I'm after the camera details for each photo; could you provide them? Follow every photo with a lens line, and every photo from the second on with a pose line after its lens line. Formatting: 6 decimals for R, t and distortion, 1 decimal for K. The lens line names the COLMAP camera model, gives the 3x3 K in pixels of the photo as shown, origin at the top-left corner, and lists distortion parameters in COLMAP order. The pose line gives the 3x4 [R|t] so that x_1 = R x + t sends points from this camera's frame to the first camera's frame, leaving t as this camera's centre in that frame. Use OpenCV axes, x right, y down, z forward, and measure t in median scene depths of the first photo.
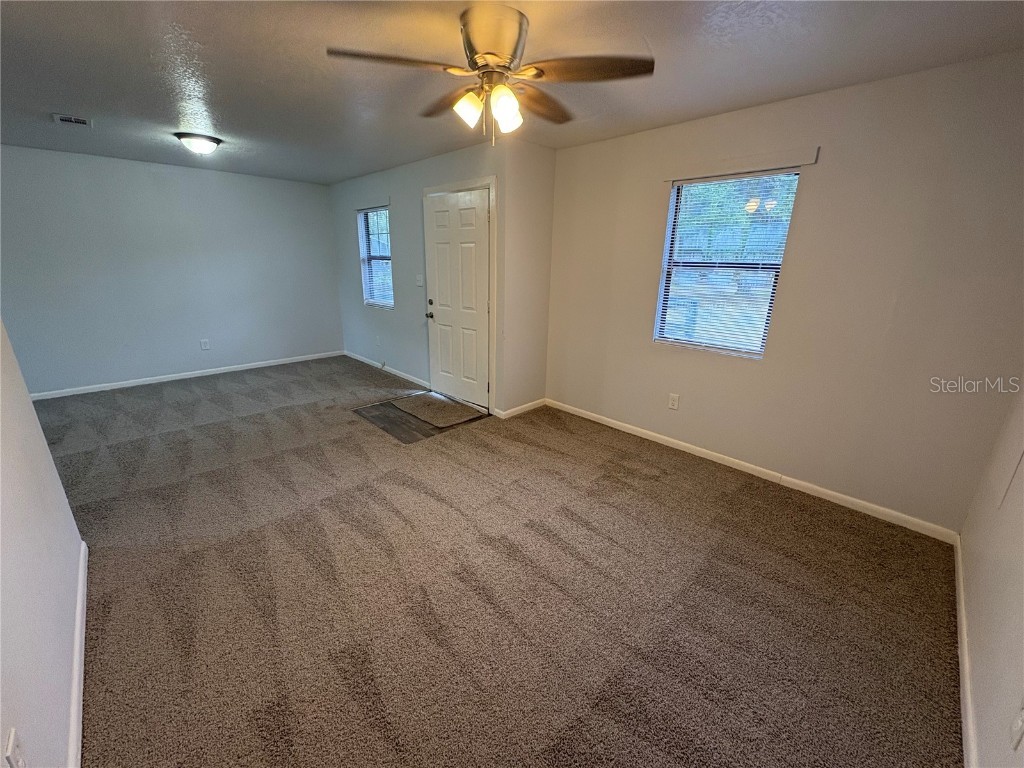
lens RADIAL K [[406.0, 0, 511.5], [0, 406.0, 382.3], [0, 0, 1]] dist [0.002277, 0.000623]
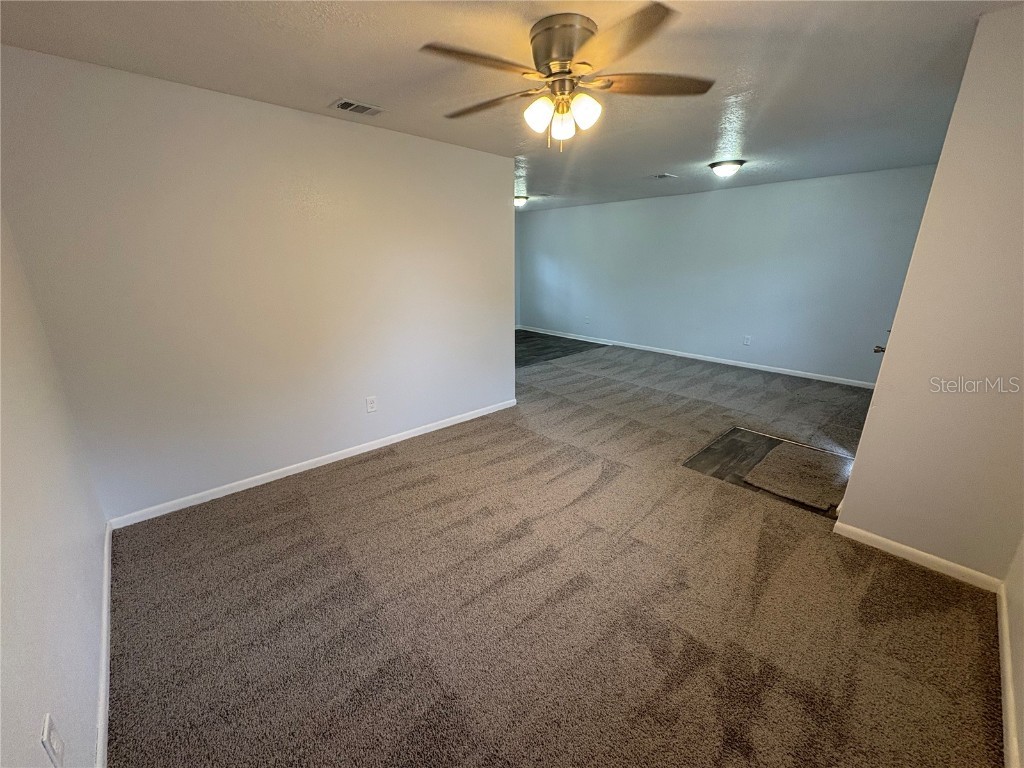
lens RADIAL K [[406.0, 0, 513.1], [0, 406.0, 381.0], [0, 0, 1]] dist [0.002277, 0.000623]
pose [[-0.022100, 0.271601, -0.962156, 0.545508], [-0.290691, 0.919066, 0.266114, -0.145112], [0.956562, 0.285571, 0.058641, 0.495102]]
